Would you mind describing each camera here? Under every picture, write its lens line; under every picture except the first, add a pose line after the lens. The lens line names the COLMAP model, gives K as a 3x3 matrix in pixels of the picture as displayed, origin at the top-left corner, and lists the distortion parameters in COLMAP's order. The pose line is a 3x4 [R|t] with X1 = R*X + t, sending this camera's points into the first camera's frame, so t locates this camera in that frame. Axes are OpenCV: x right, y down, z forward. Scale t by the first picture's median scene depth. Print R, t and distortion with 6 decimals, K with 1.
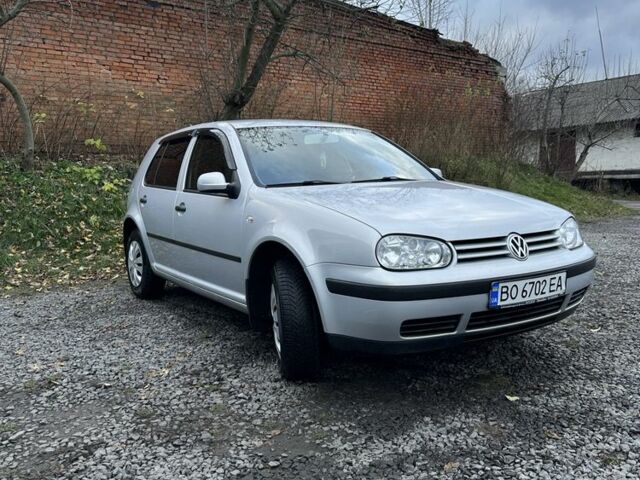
lens RADIAL K [[619.8, 0, 317.6], [0, 619.8, 221.3], [0, 0, 1]] dist [0.138351, -0.228469]
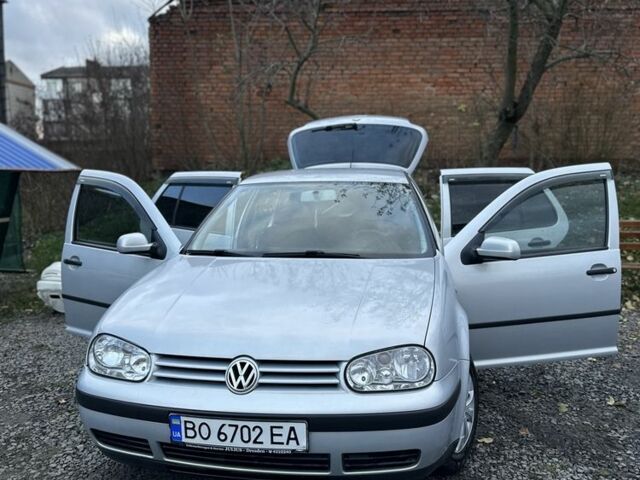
lens RADIAL K [[601.2, 0, 320.0], [0, 601.2, 240.0], [0, 0, 1]] dist [0.146392, -0.233301]
pose [[0.728470, 0.096523, -0.678244, 0.880316], [-0.062574, 0.995261, 0.074431, -0.189207], [0.682214, -0.011780, 0.731057, 0.500542]]
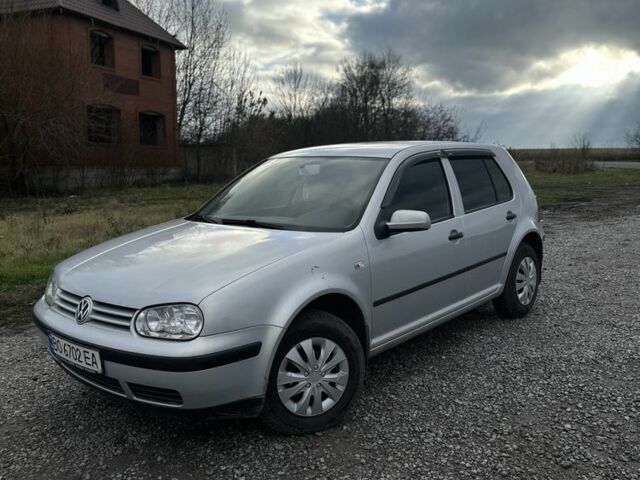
lens RADIAL K [[601.2, 0, 320.0], [0, 601.2, 240.0], [0, 0, 1]] dist [0.146392, -0.233301]
pose [[0.257595, 0.171236, -0.950959, 1.331553], [-0.055560, 0.985168, 0.162346, -0.252248], [0.964654, 0.011016, 0.263288, 1.090506]]
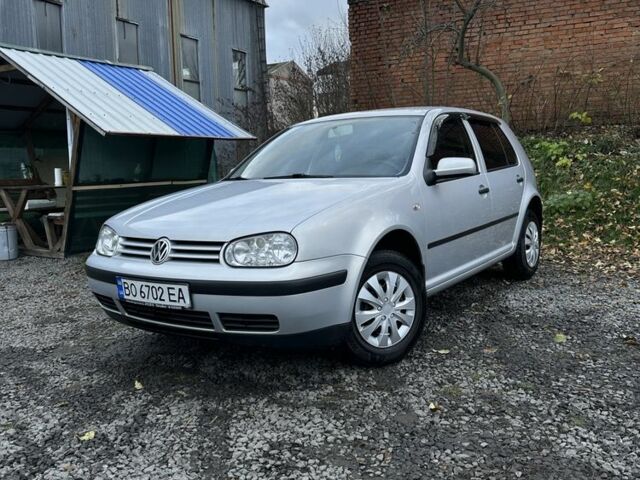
lens RADIAL K [[601.2, 0, 320.0], [0, 601.2, 240.0], [0, 0, 1]] dist [0.146392, -0.233301]
pose [[0.369311, 0.128439, -0.920387, 1.308425], [-0.040773, 0.991689, 0.122028, -0.107156], [0.928411, -0.007539, 0.371479, 0.859808]]
